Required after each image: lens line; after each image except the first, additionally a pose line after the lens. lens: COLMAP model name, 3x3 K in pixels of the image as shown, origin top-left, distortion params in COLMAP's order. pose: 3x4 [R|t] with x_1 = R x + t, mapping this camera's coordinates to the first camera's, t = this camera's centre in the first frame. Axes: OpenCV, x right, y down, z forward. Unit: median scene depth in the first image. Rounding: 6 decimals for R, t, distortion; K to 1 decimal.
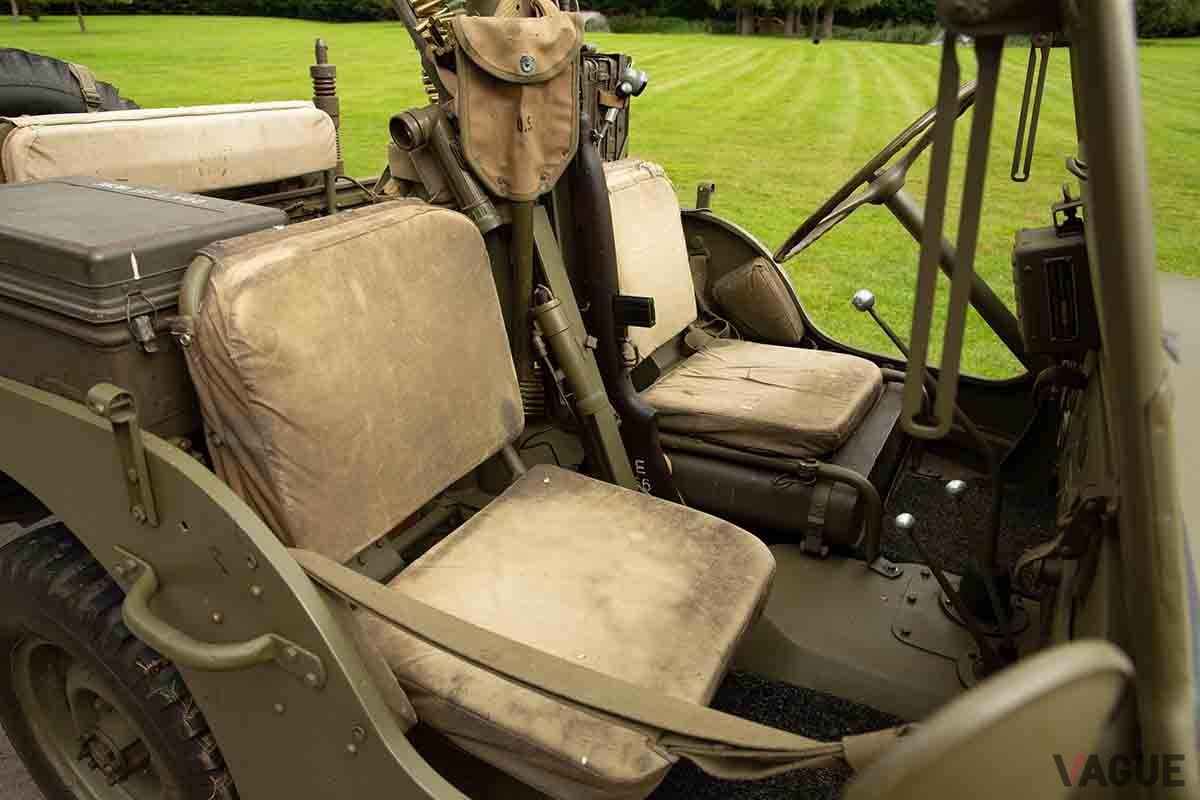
lens RADIAL K [[844.1, 0, 601.8], [0, 844.1, 360.0], [0, 0, 1]] dist [-0.002377, -0.000676]
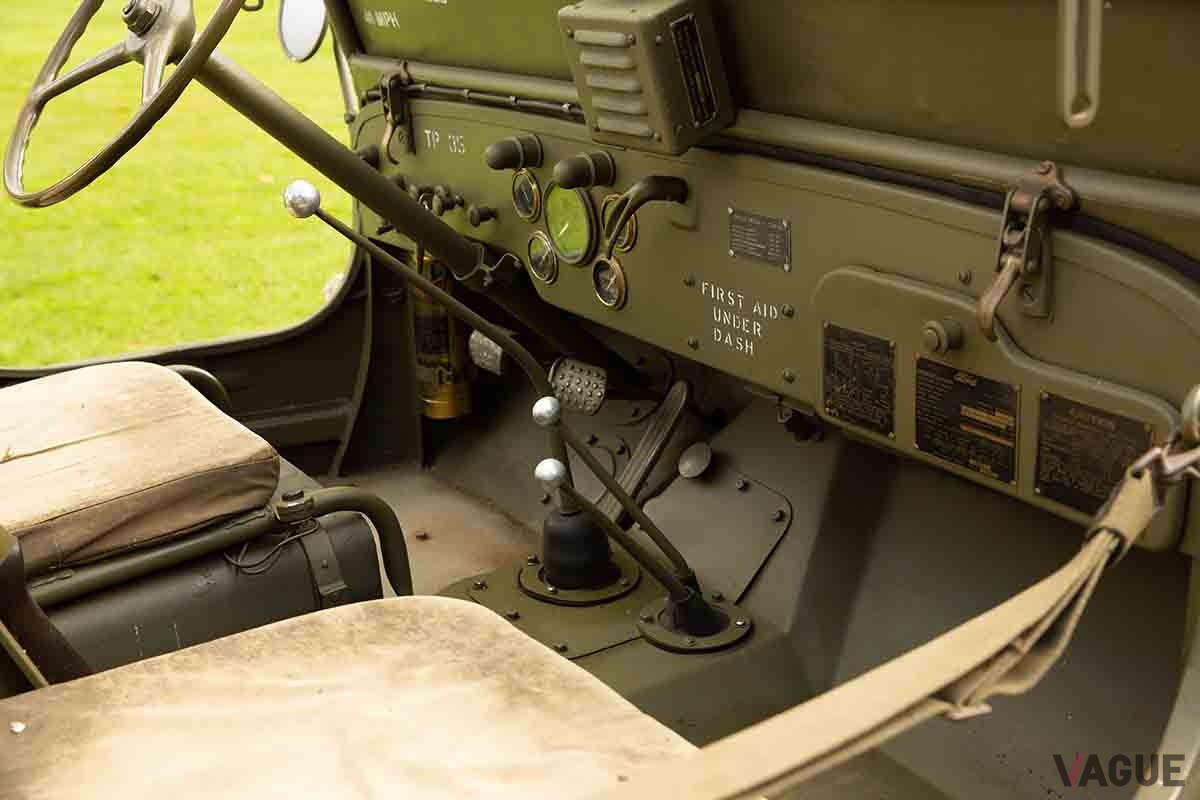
lens RADIAL K [[1465.4, 0, 600.0], [0, 1465.4, 400.0], [0, 0, 1]] dist [0.034691, 0.039454]
pose [[0.477435, -0.333318, 0.812991, -0.504817], [0.360615, 0.918071, 0.164626, -0.035504], [-0.801257, 0.214579, 0.558519, 0.281431]]
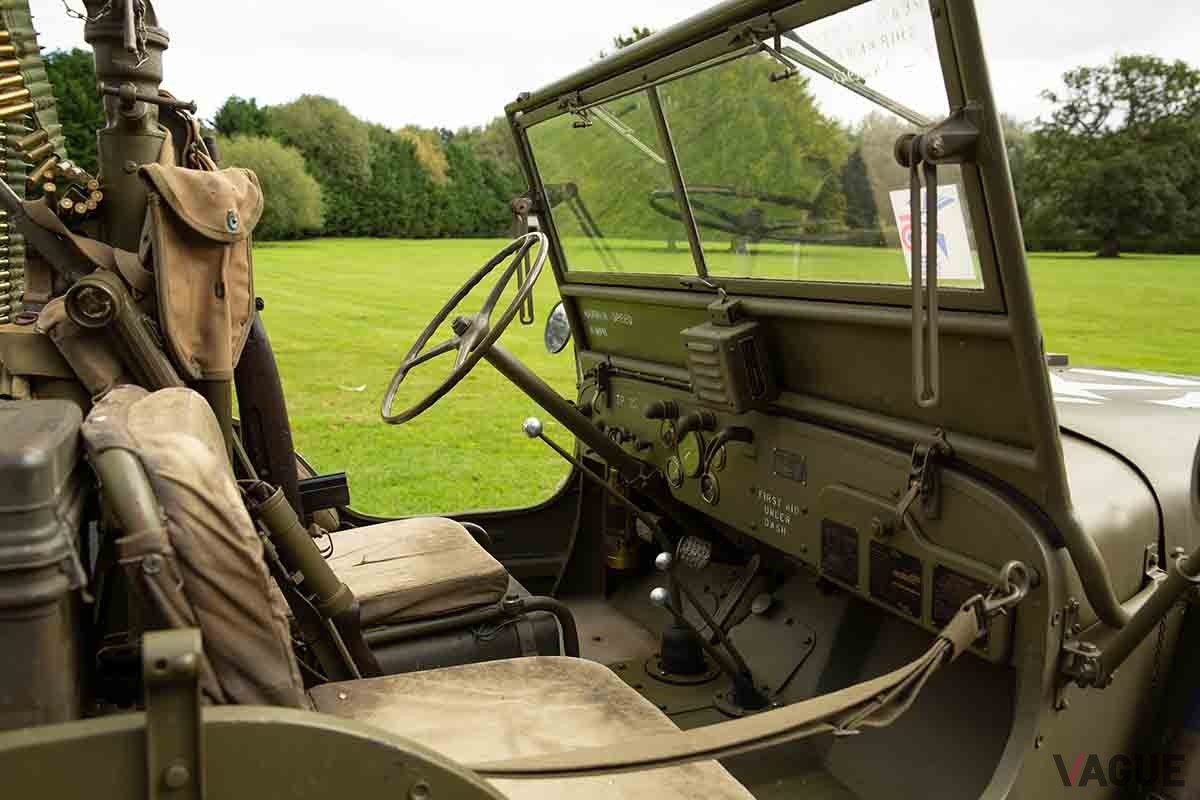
lens RADIAL K [[979.4, 0, 600.0], [0, 979.4, 400.0], [0, 0, 1]] dist [-0.059275, 0.001774]
pose [[0.634937, -0.147867, 0.758282, -0.592842], [0.301576, 0.951081, -0.067057, 0.006040], [-0.711272, 0.271257, 0.648469, 0.125111]]
